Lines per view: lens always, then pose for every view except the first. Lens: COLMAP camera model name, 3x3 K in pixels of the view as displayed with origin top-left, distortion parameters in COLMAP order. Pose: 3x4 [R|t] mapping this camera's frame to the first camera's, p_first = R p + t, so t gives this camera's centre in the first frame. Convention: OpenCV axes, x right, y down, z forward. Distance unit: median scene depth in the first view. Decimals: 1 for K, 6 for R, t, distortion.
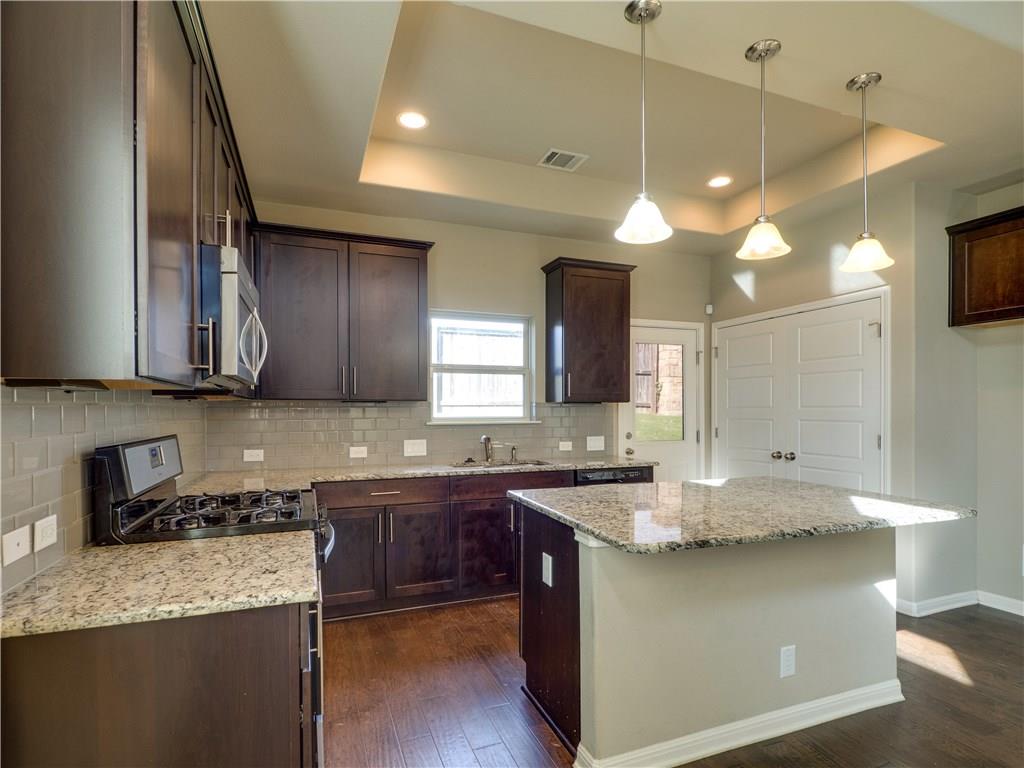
lens RADIAL K [[549.6, 0, 513.6], [0, 549.6, 391.7], [0, 0, 1]] dist [0.004595, 0.001893]
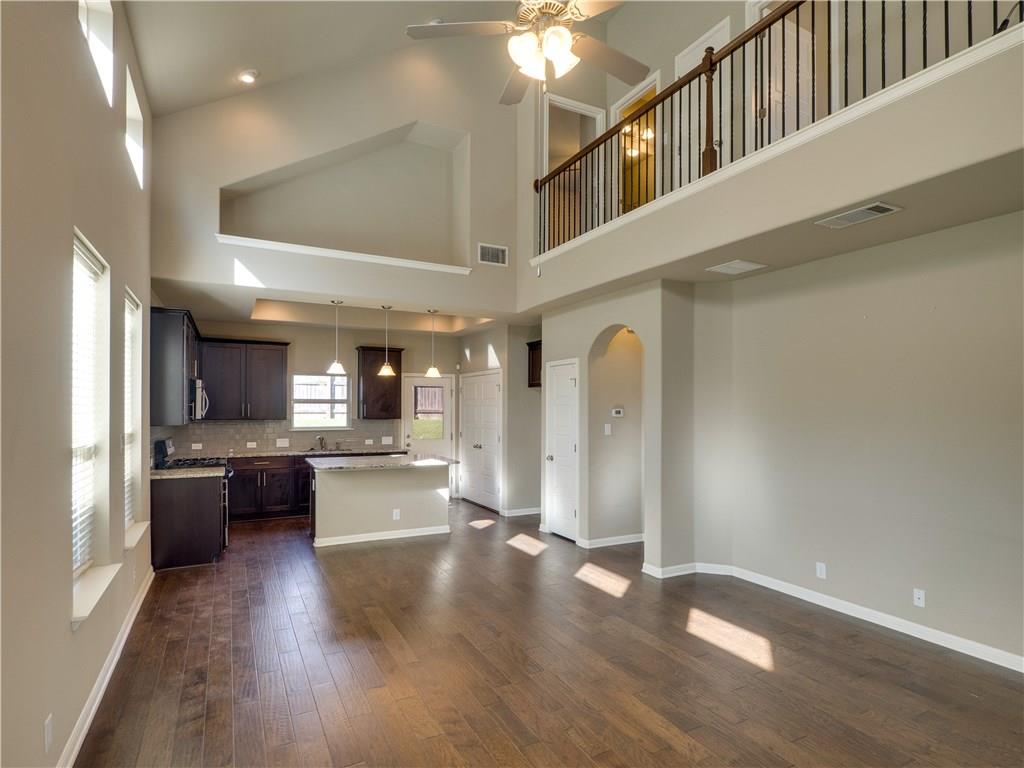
lens RADIAL K [[549.6, 0, 509.2], [0, 549.6, 386.2], [0, 0, 1]] dist [0.004595, 0.001893]
pose [[0.993985, 0.008697, 0.109175, 0.415833], [-0.007921, 0.999940, -0.007542, -0.093032], [-0.109234, 0.006632, 0.993994, -1.061505]]
